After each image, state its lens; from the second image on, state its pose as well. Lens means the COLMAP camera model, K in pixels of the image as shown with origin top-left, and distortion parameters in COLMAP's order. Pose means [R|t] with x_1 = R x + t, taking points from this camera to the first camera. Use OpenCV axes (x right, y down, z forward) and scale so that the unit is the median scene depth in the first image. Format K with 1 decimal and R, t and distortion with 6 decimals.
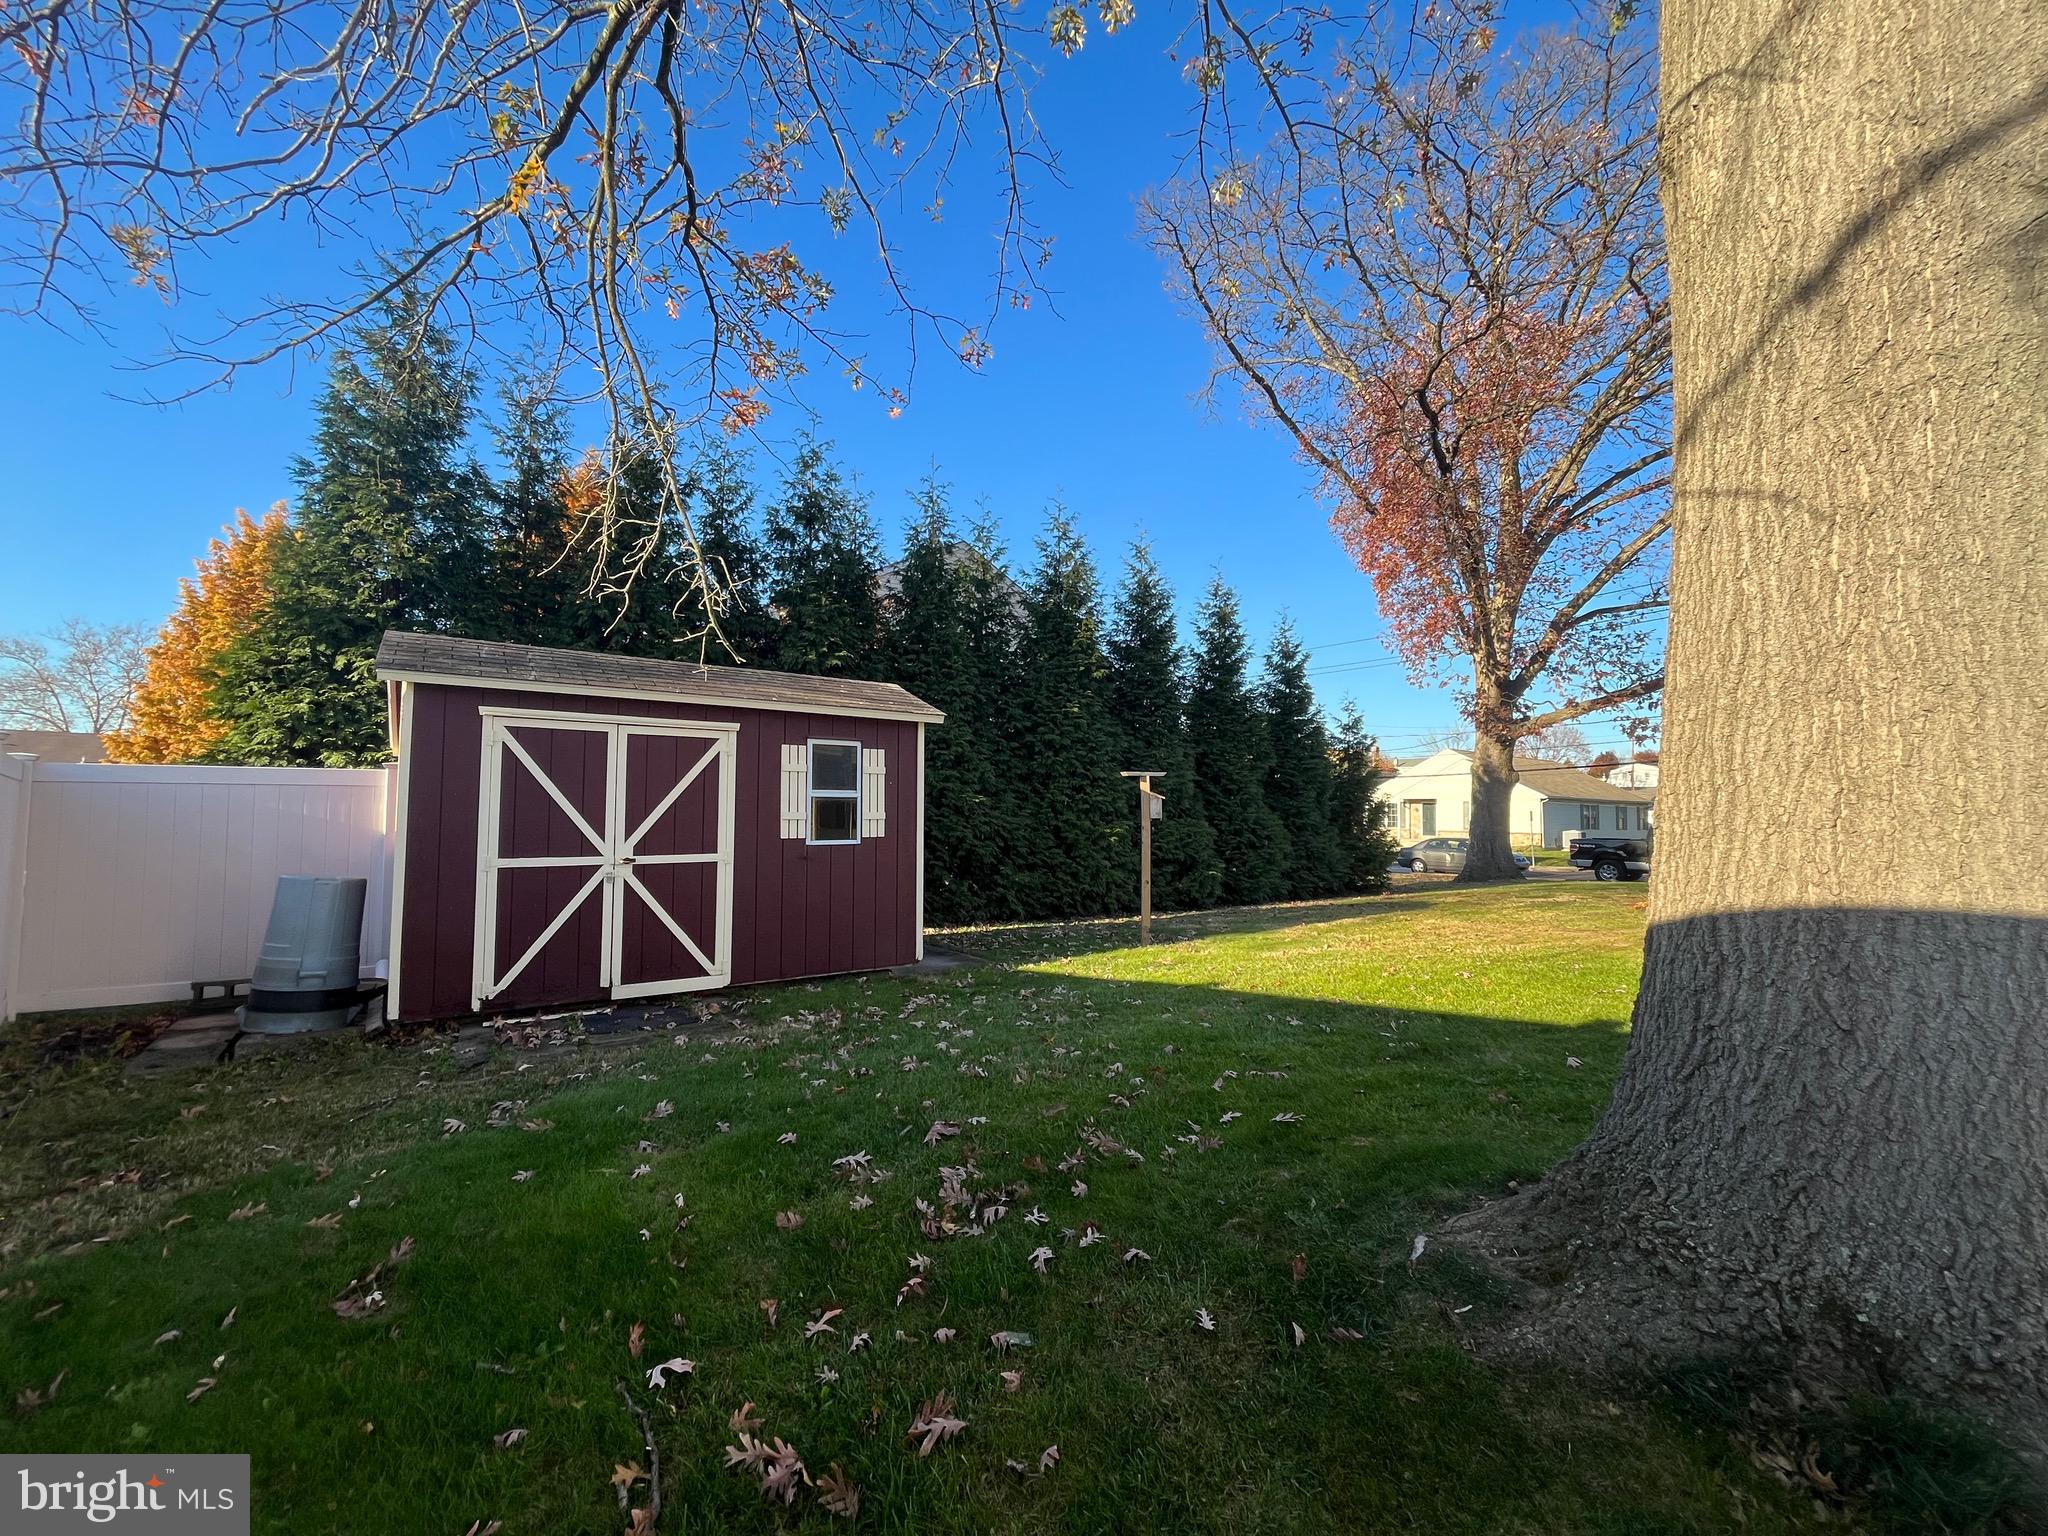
lens RADIAL K [[827.4, 0, 1028.6], [0, 827.4, 770.2], [0, 0, 1]] dist [0.000463, -0.000655]
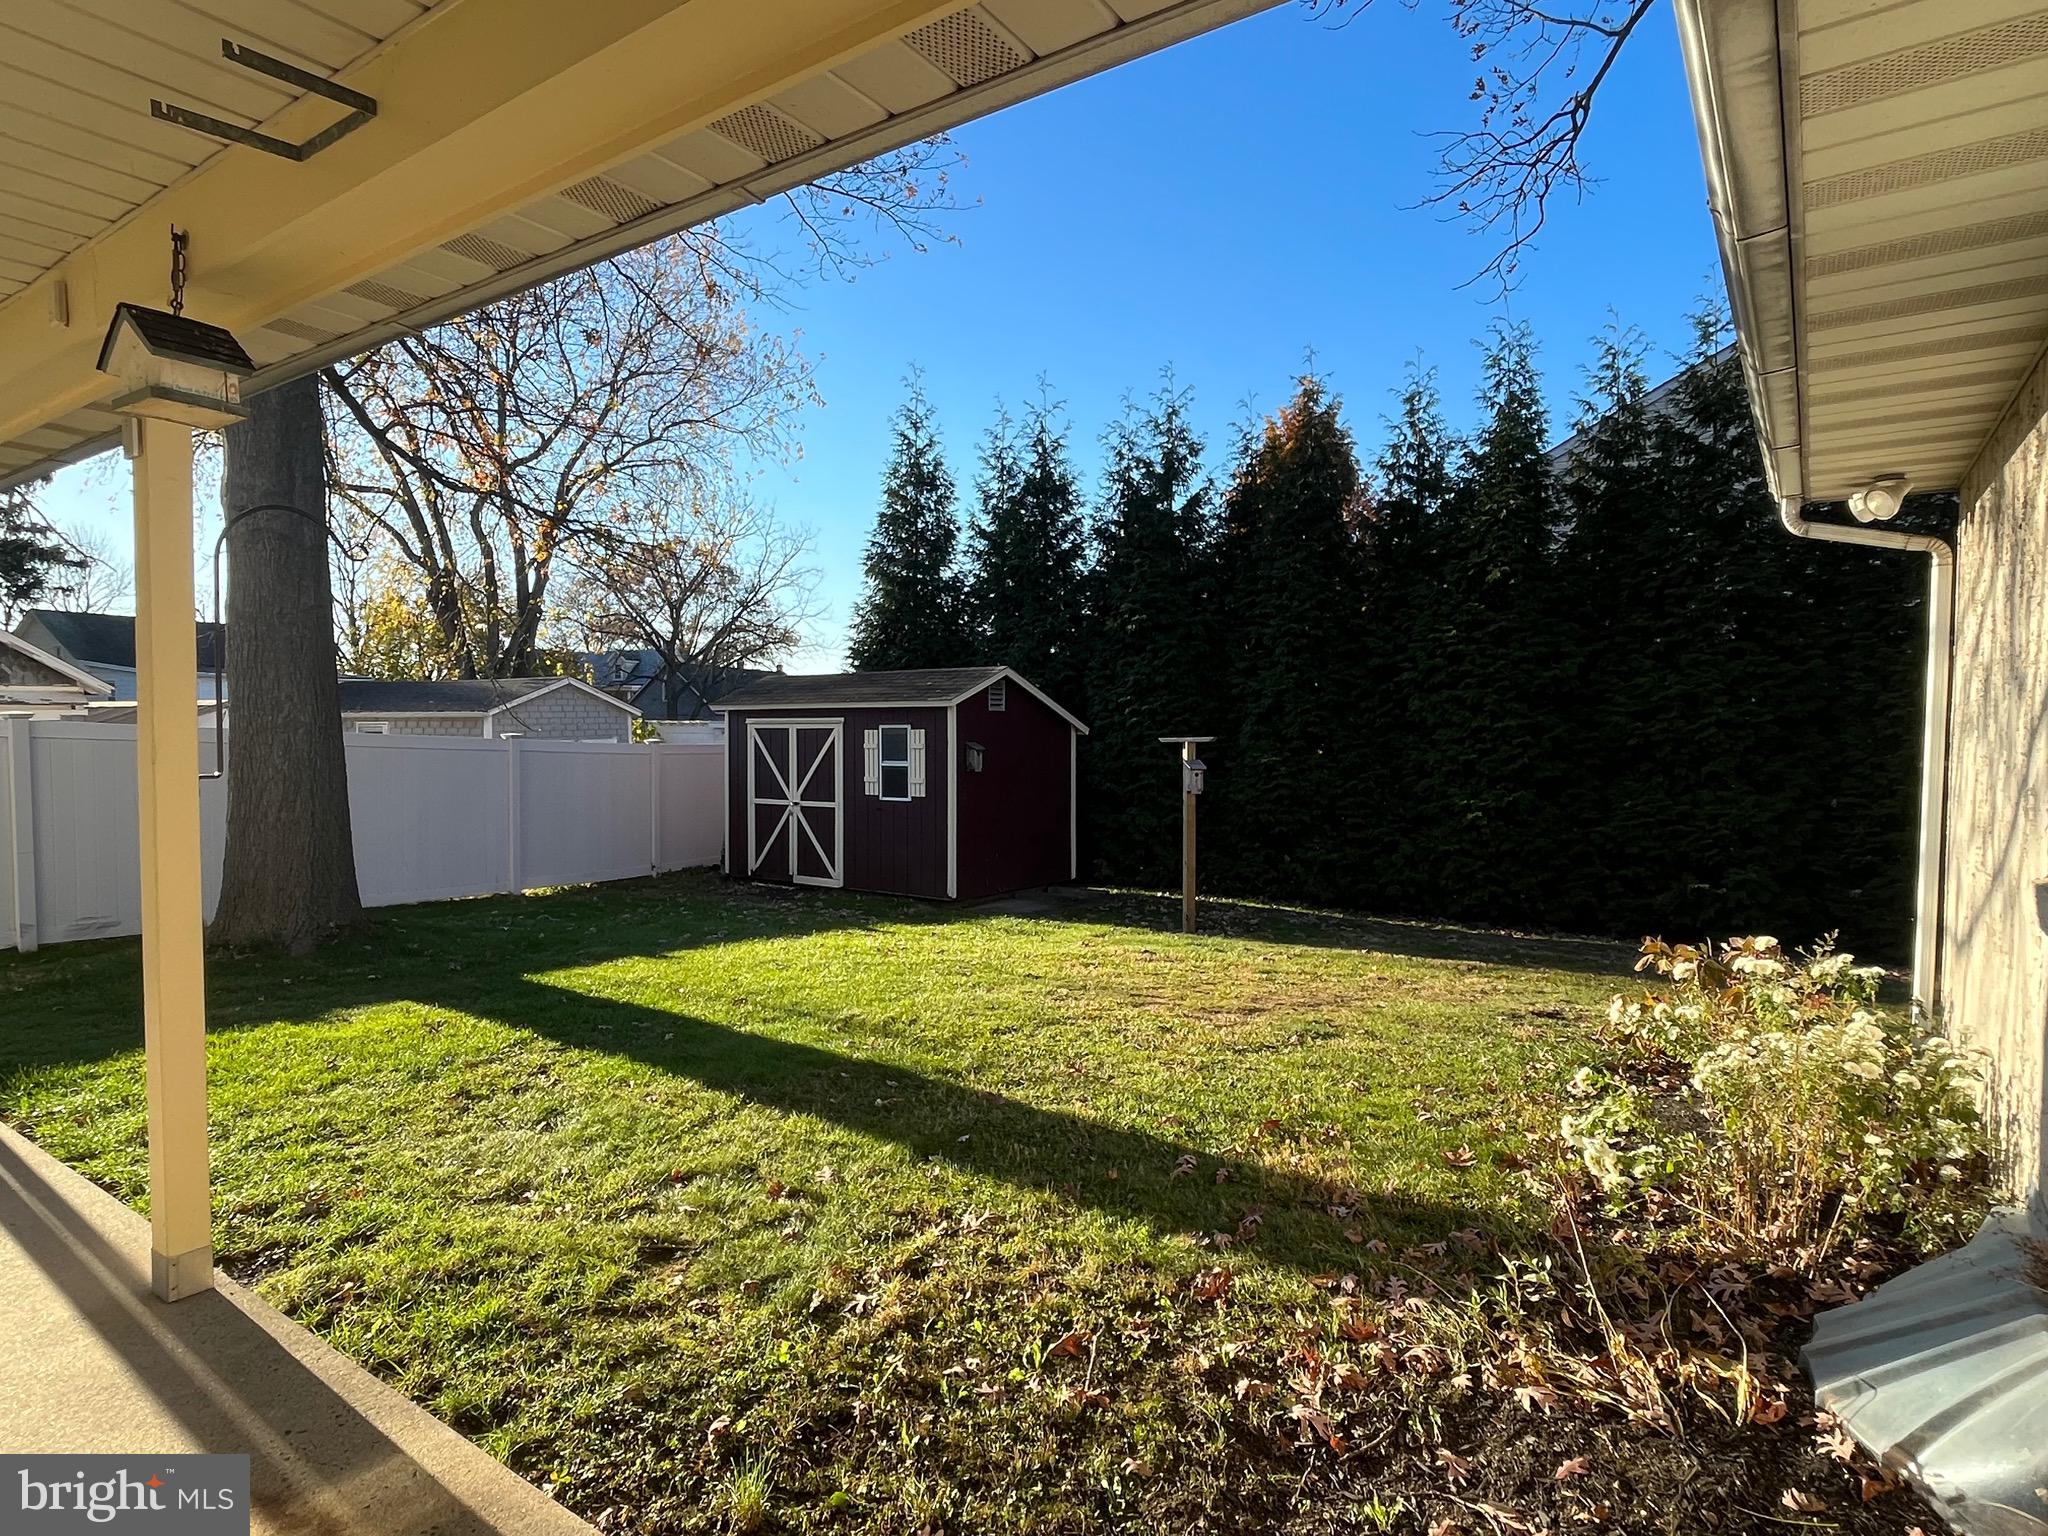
lens RADIAL K [[1142.3, 0, 1029.2], [0, 1142.3, 770.1], [0, 0, 1]] dist [-0.000669, -0.000042]
pose [[0.334563, 0.027230, -0.941980, 1.590308], [0.053109, 0.997449, 0.047696, -0.038518], [0.940876, -0.065985, 0.332263, 0.563490]]
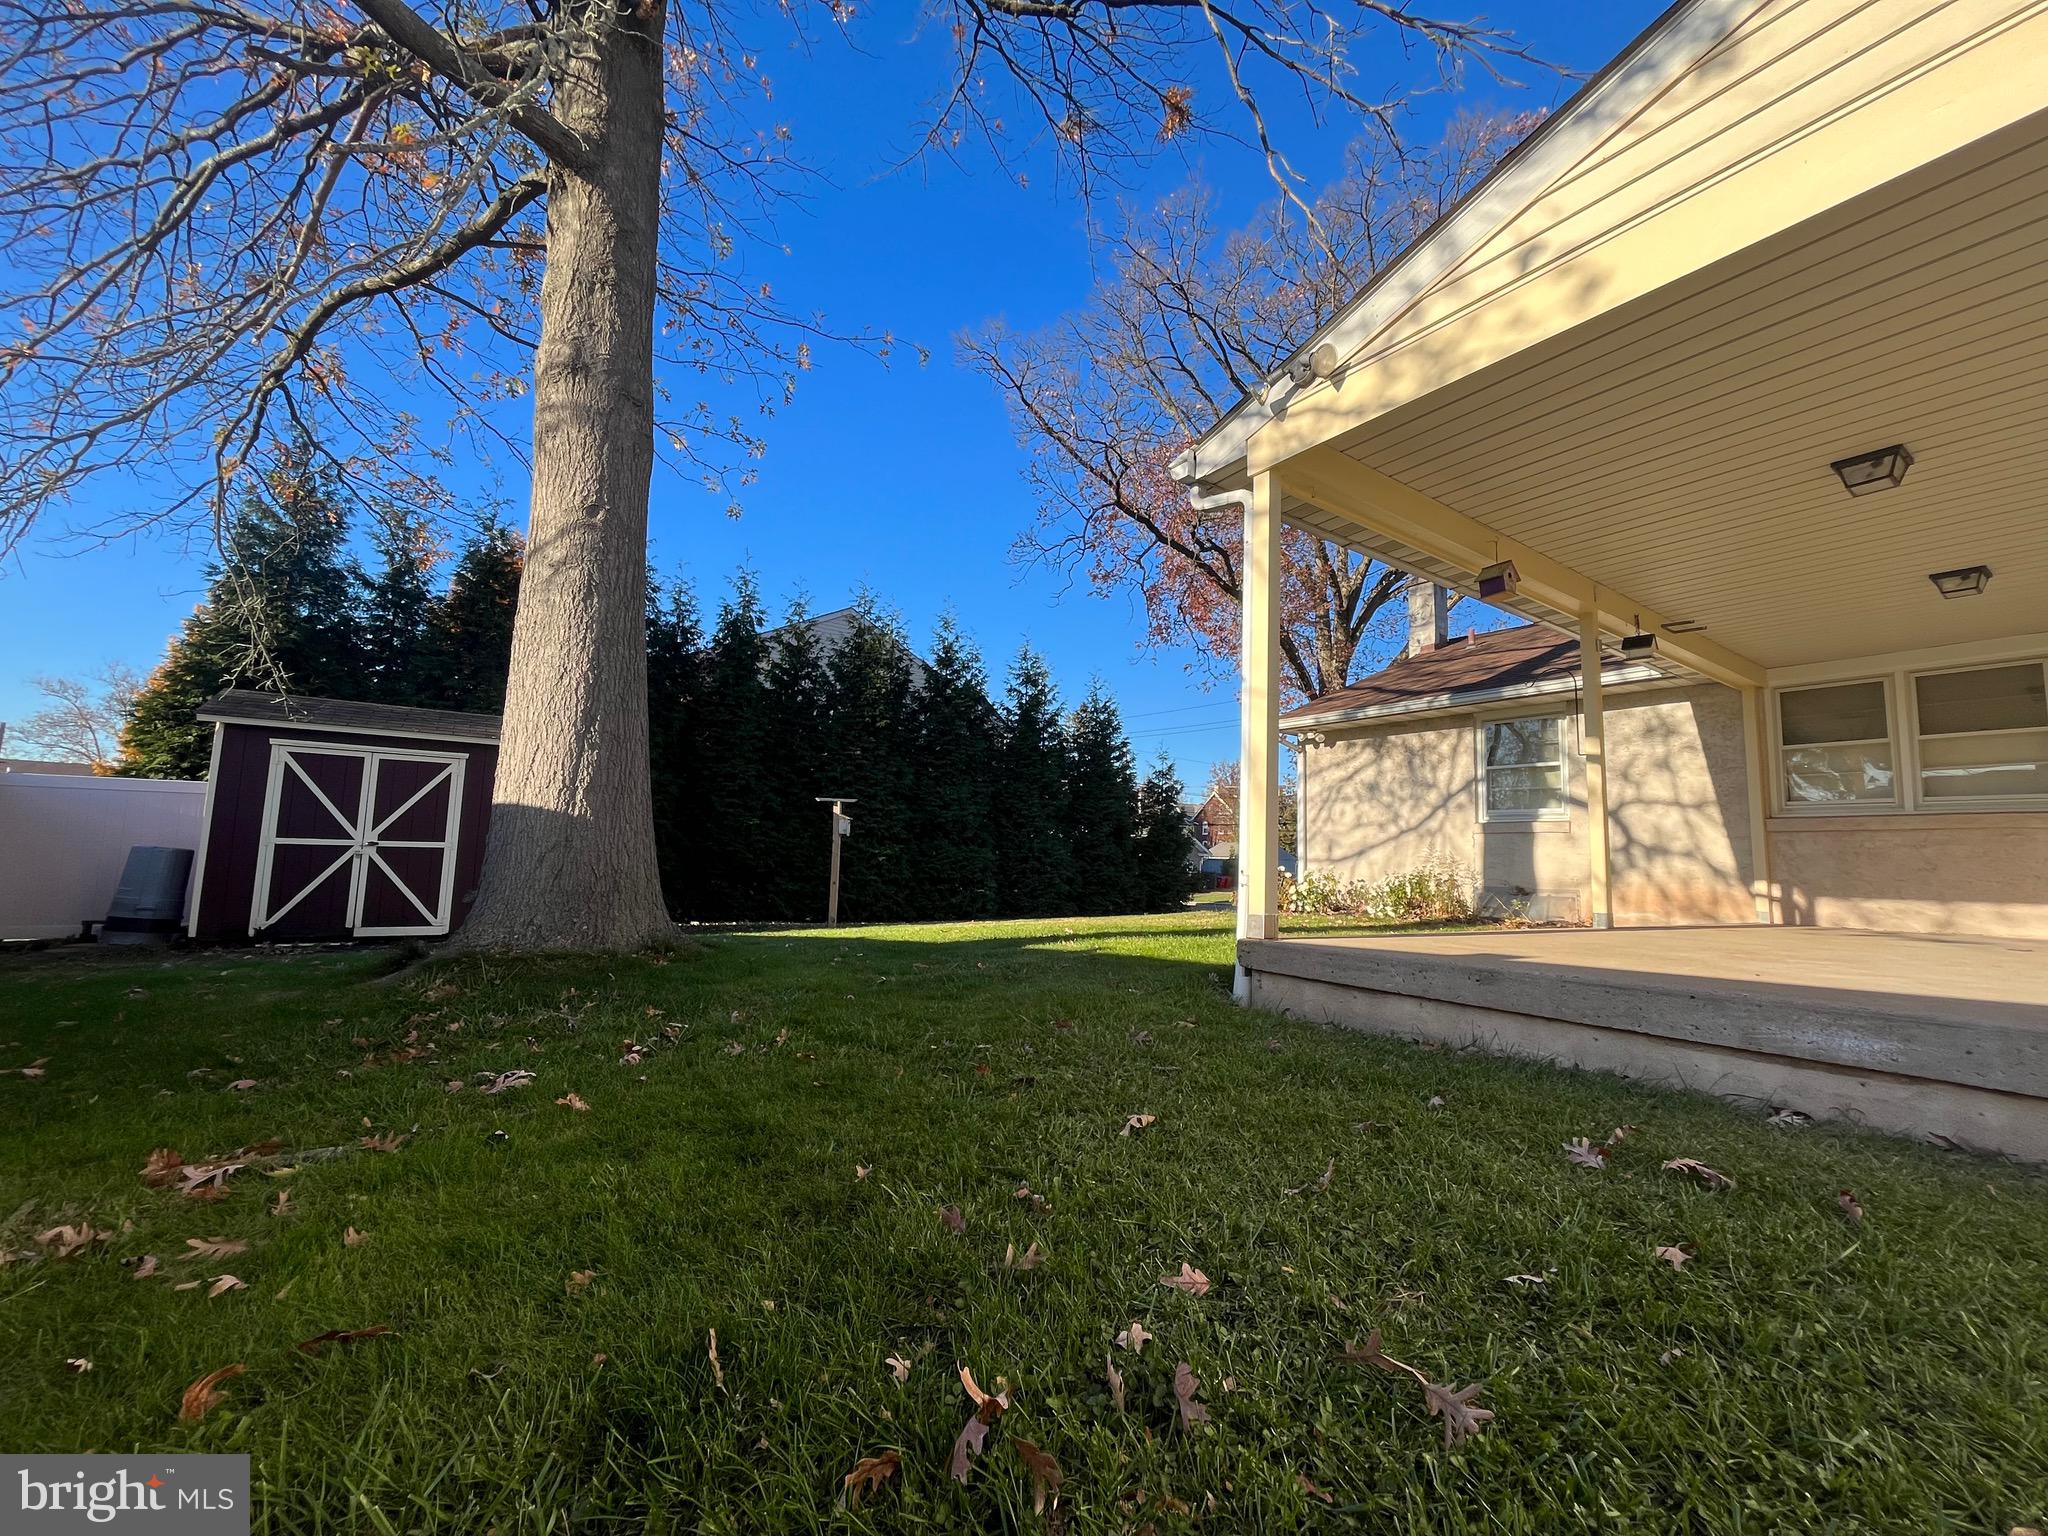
lens RADIAL K [[827.4, 0, 1024.5], [0, 827.4, 769.9], [0, 0, 1]] dist [0.000463, -0.000655]
pose [[0.999546, 0.015110, -0.026068, 0.606523], [-0.016648, 0.998071, -0.059817, 0.039069], [0.025114, 0.060224, 0.997869, -0.388069]]
